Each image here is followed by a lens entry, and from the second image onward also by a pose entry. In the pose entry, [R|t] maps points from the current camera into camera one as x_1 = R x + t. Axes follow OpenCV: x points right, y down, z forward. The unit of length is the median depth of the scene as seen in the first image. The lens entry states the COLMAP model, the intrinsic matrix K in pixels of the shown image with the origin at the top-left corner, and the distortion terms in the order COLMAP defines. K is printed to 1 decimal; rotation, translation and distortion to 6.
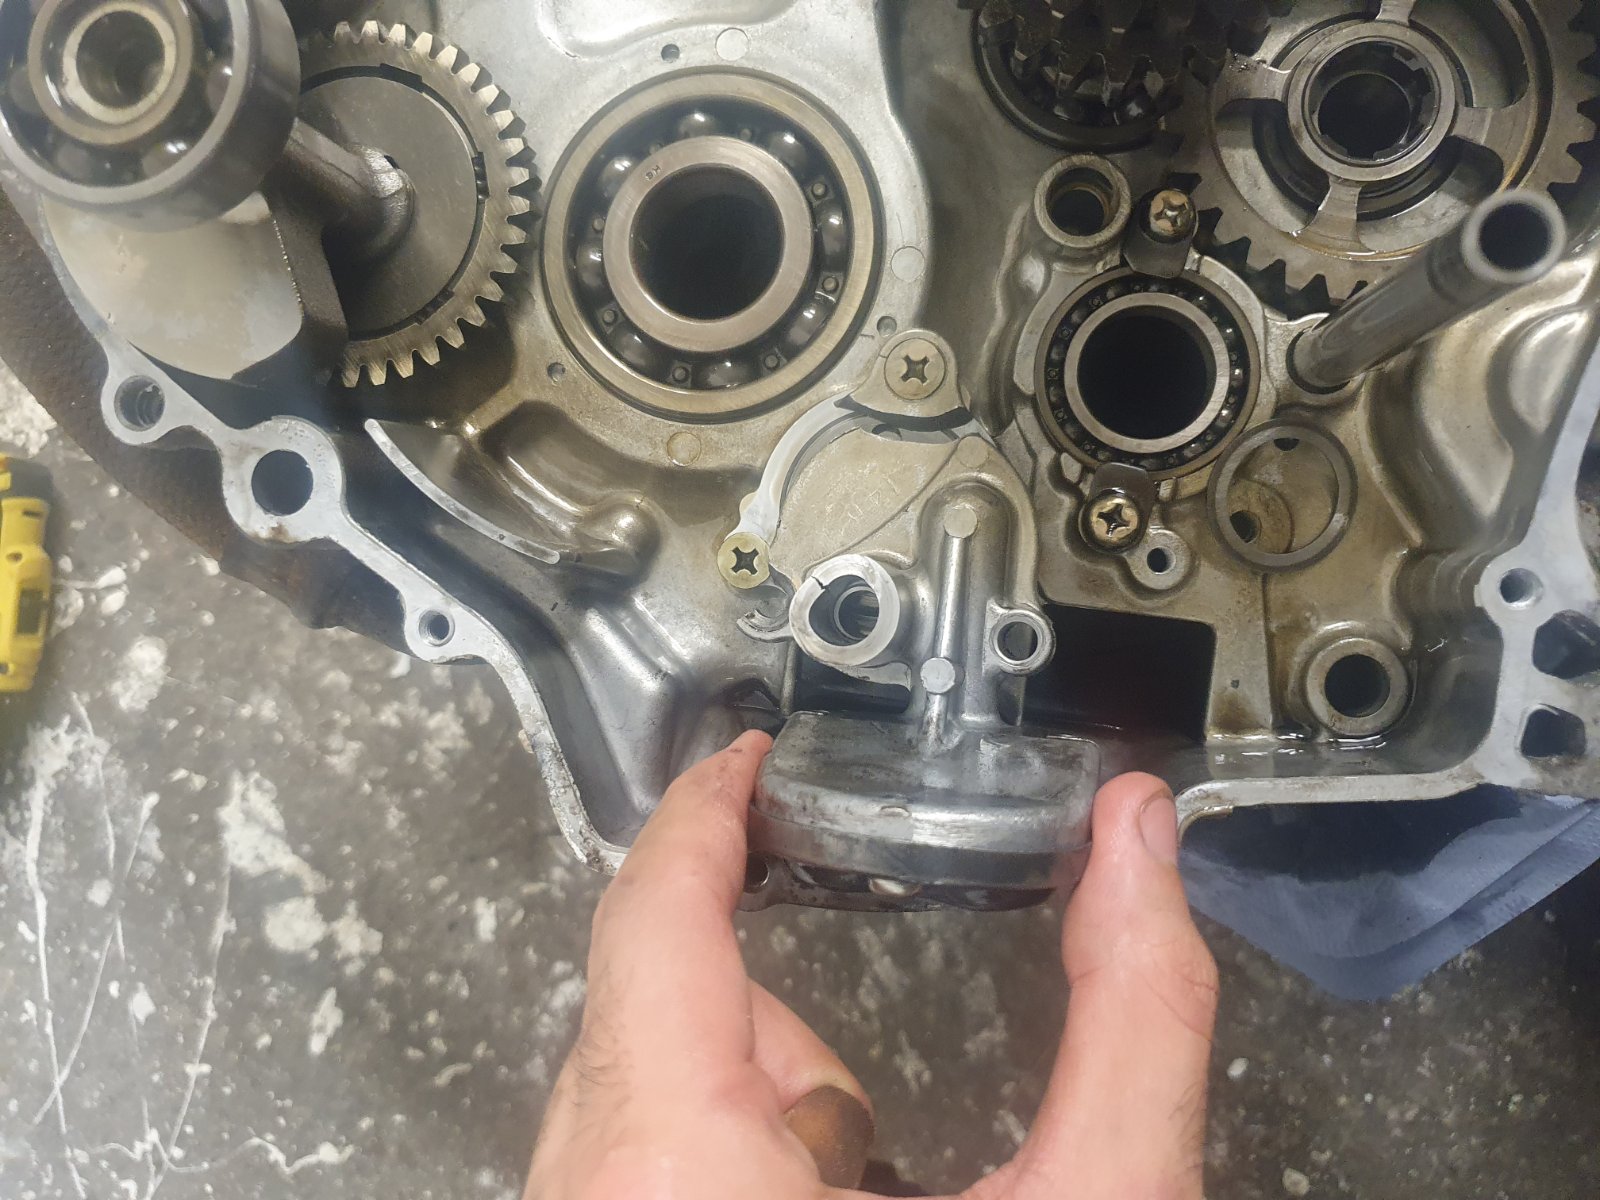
lens RADIAL K [[1303.3, 0, 799.3], [0, 1303.3, 607.6], [0, 0, 1]] dist [-0.060306, 0.073150]
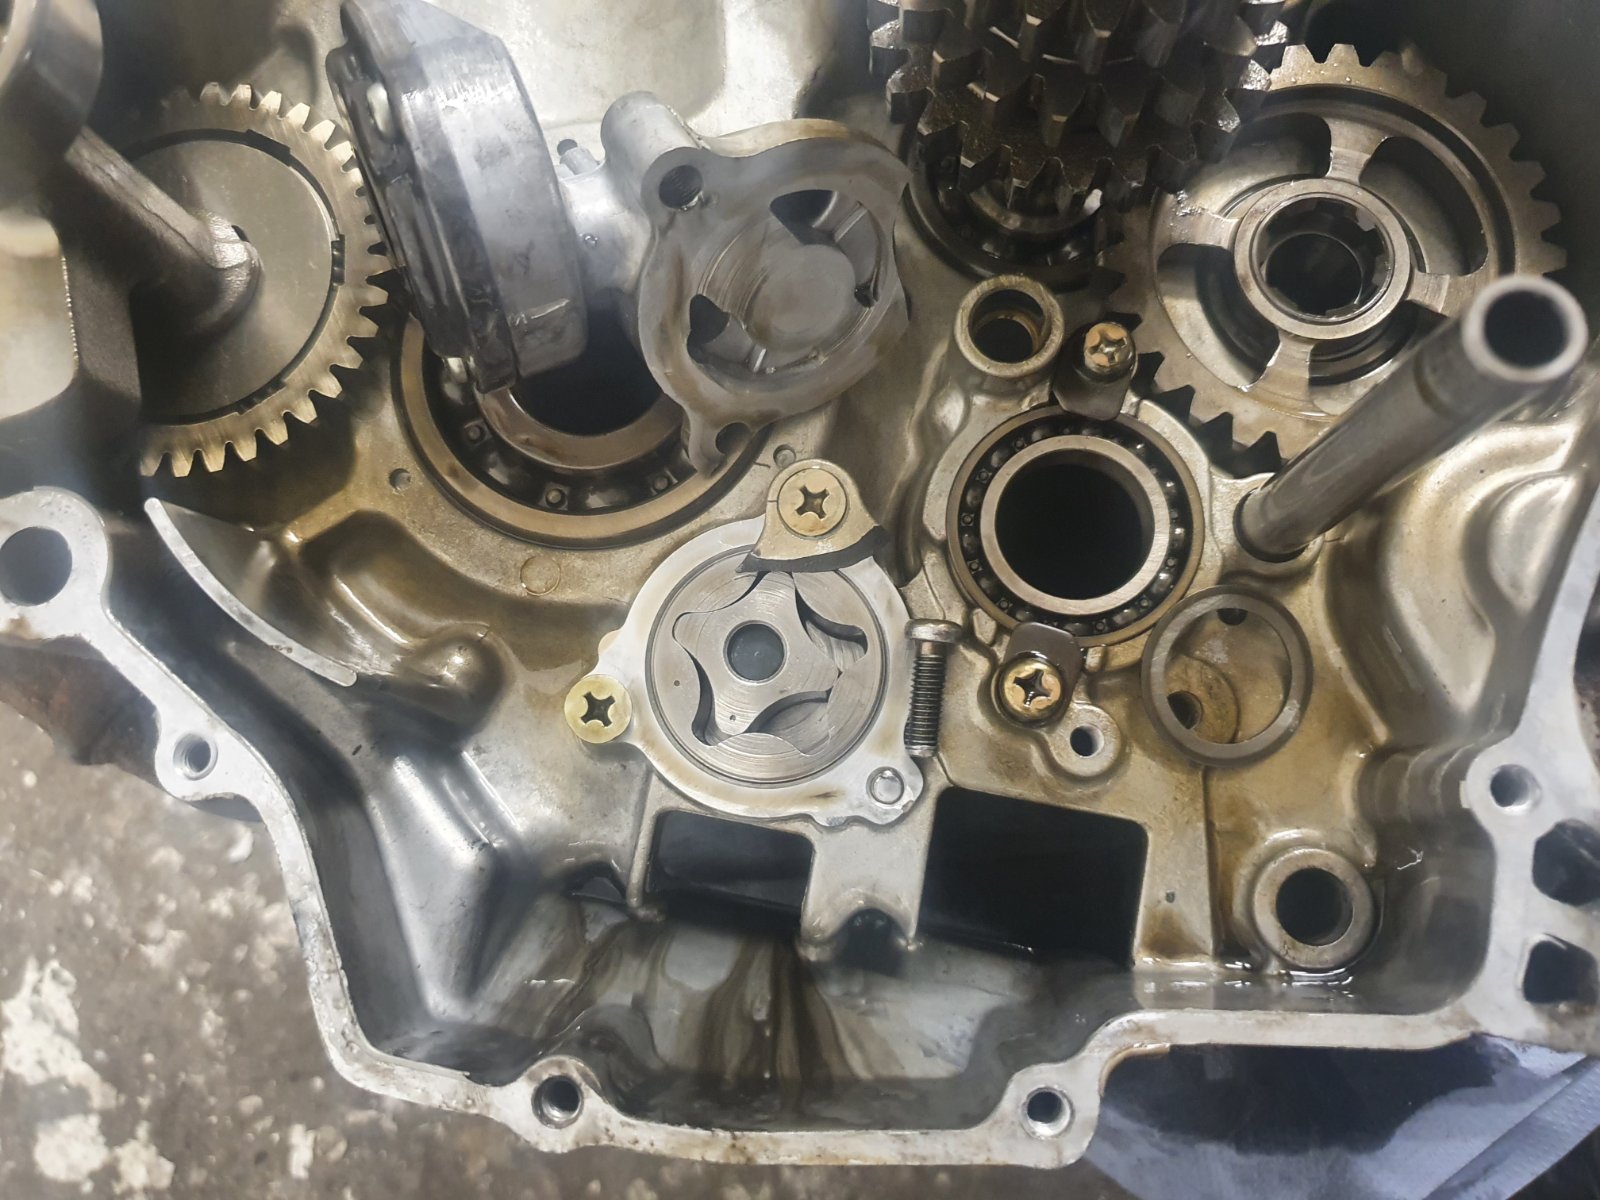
lens RADIAL K [[1303.3, 0, 801.1], [0, 1303.3, 591.2], [0, 0, 1]] dist [-0.060306, 0.073150]
pose [[0.995609, 0.076052, 0.054578, 0.039669], [-0.064426, 0.979687, -0.189900, 0.039666], [-0.067911, 0.185550, 0.980285, 0.162393]]
